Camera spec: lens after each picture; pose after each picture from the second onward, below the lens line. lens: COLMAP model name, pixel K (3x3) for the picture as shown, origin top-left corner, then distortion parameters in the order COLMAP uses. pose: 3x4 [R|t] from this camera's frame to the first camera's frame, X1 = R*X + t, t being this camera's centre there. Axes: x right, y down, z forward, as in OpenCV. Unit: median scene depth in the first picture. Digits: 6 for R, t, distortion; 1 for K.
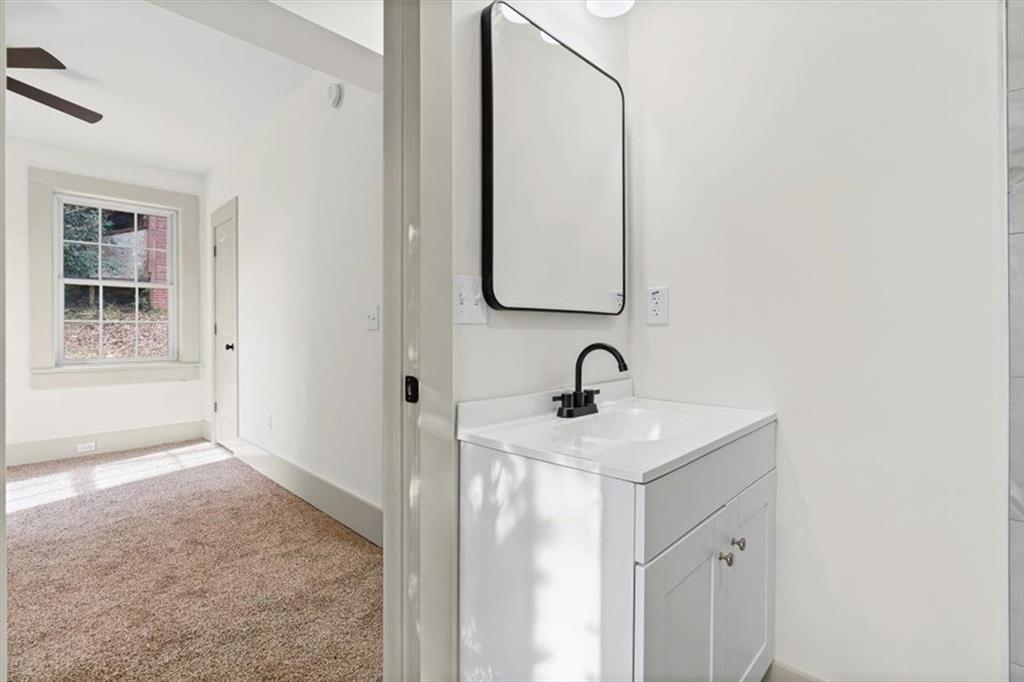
lens RADIAL K [[477.1, 0, 522.4], [0, 477.1, 339.8], [0, 0, 1]] dist [-0.000707, -0.000171]
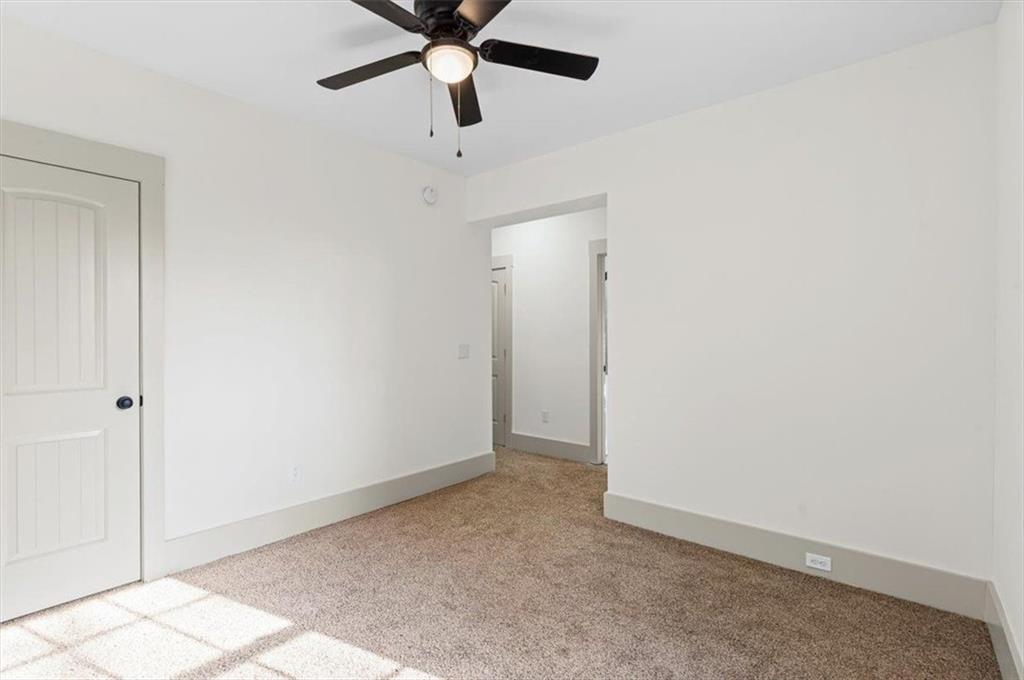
lens RADIAL K [[477.1, 0, 522.4], [0, 477.1, 338.8], [0, 0, 1]] dist [-0.000707, -0.000171]
pose [[-0.080291, -0.003289, 0.996766, -1.230118], [0.017021, 0.999844, 0.004670, -0.056315], [-0.996626, 0.017340, -0.080223, 0.567840]]
